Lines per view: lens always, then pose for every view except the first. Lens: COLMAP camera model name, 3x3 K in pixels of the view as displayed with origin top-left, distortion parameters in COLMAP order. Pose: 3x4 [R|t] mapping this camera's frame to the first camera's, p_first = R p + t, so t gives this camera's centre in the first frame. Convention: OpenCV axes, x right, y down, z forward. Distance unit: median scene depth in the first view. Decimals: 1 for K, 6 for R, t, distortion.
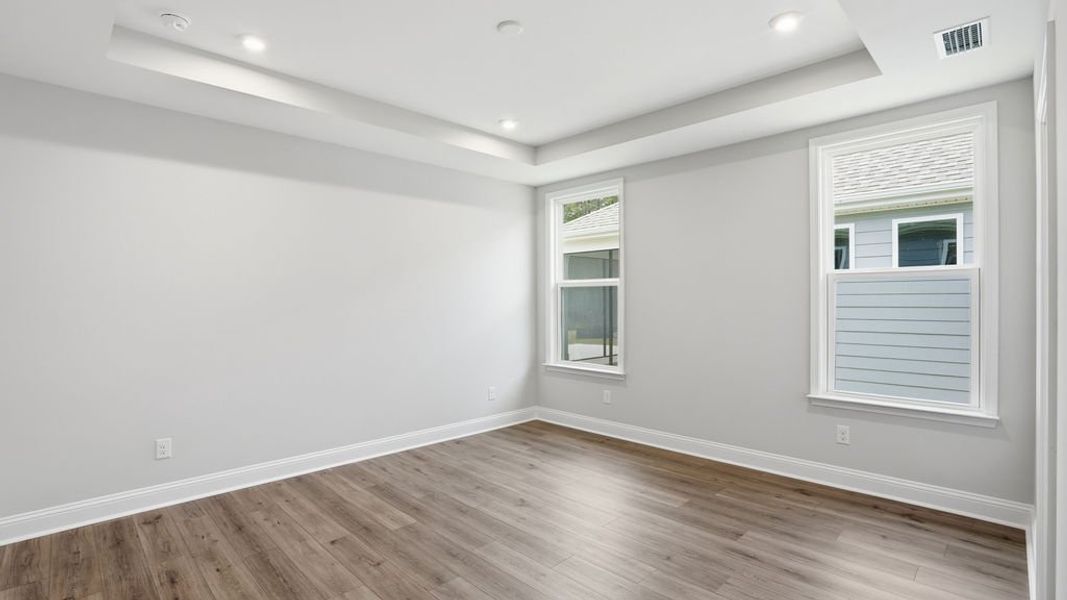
lens RADIAL K [[493.5, 0, 531.6], [0, 493.5, 300.3], [0, 0, 1]] dist [-0.062304, 0.022690]
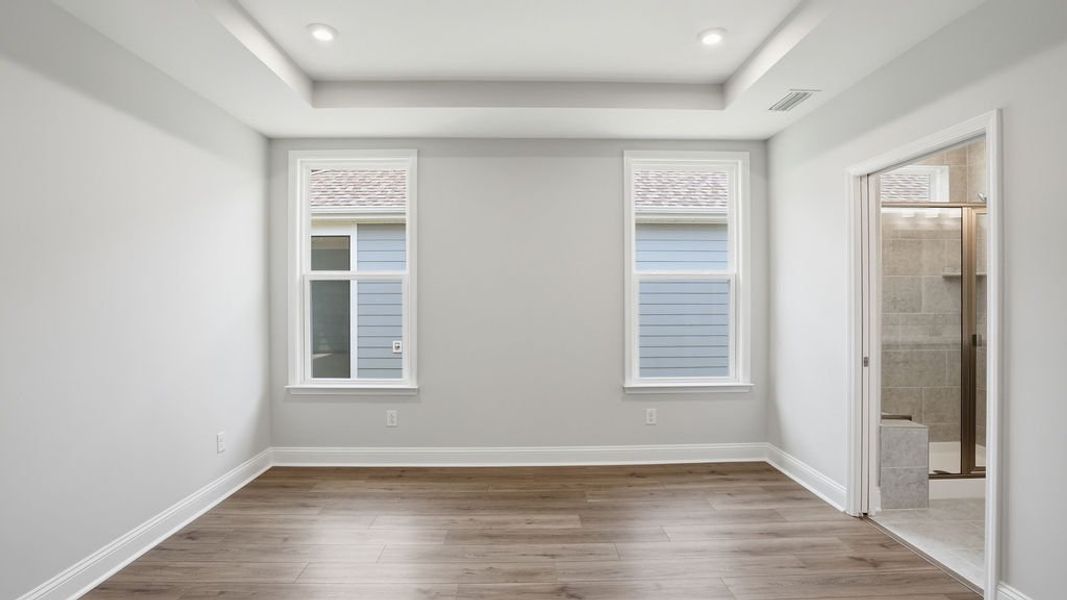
lens RADIAL K [[490.0, 0, 529.4], [0, 490.0, 297.2], [0, 0, 1]] dist [-0.060207, 0.022765]
pose [[0.690344, 0.003413, 0.723474, -0.360138], [0.000122, 0.999988, -0.004834, 0.003453], [-0.723482, 0.003426, 0.690335, 0.389188]]
